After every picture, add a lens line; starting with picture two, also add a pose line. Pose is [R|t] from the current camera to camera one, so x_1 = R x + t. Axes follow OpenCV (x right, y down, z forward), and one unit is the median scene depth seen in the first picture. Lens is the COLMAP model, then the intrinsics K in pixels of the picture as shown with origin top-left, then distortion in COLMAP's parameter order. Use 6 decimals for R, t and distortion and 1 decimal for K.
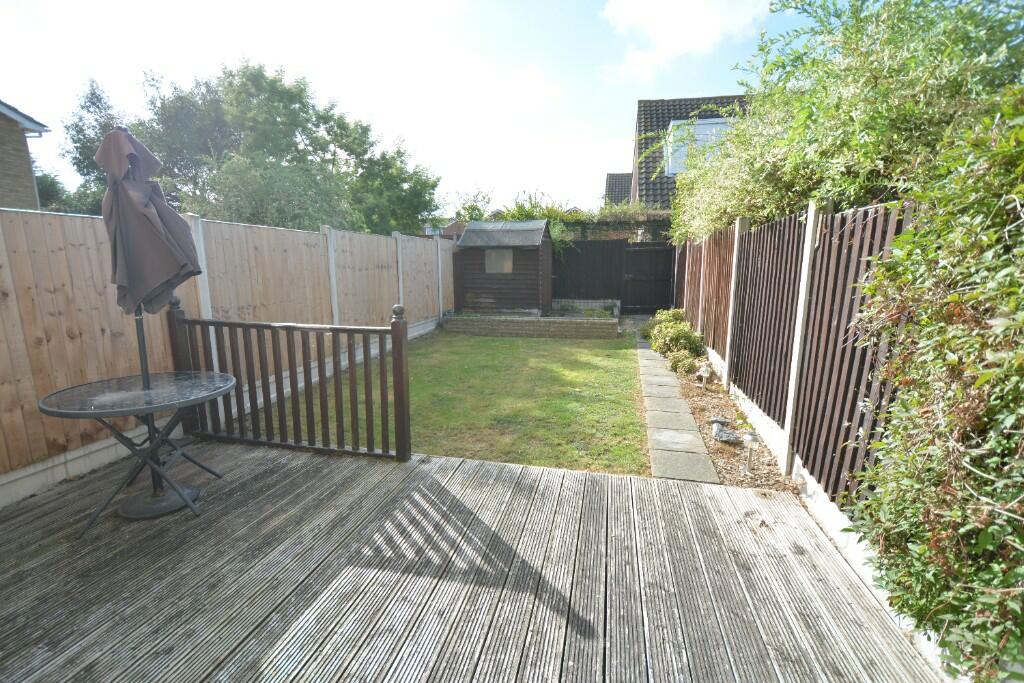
lens RADIAL K [[446.9, 0, 511.2], [0, 446.9, 344.4], [0, 0, 1]] dist [-0.013885, -0.000533]
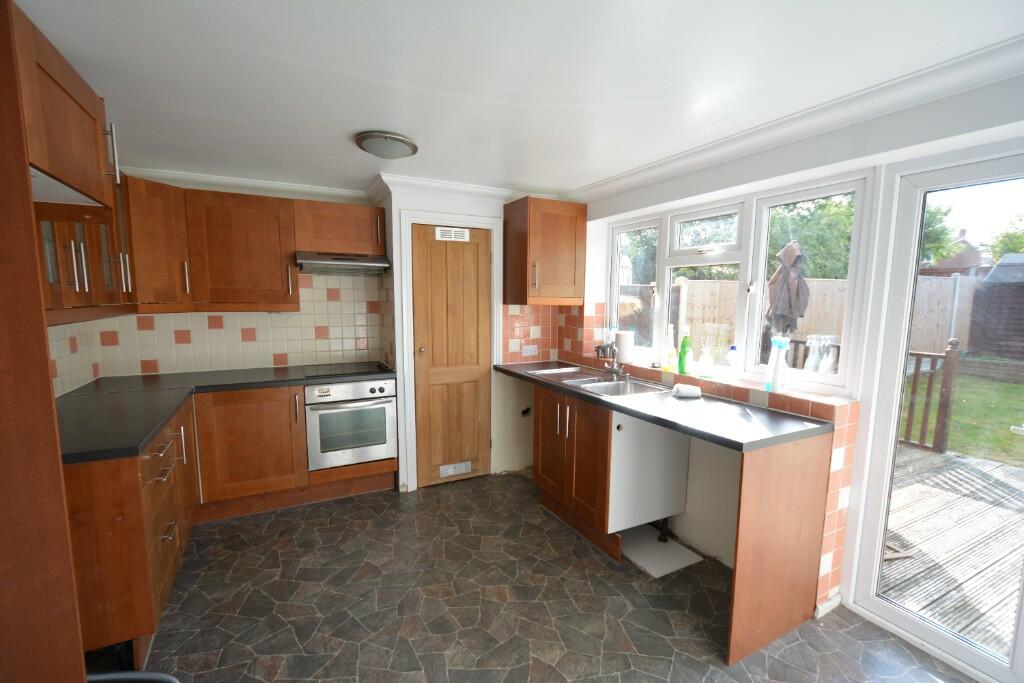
lens RADIAL K [[446.9, 0, 509.0], [0, 446.9, 344.7], [0, 0, 1]] dist [-0.013885, -0.000533]
pose [[0.625742, 0.087523, -0.775104, -0.062314], [-0.137814, 0.990458, 0.000583, 0.142867], [0.767759, 0.106456, 0.631833, -1.109050]]
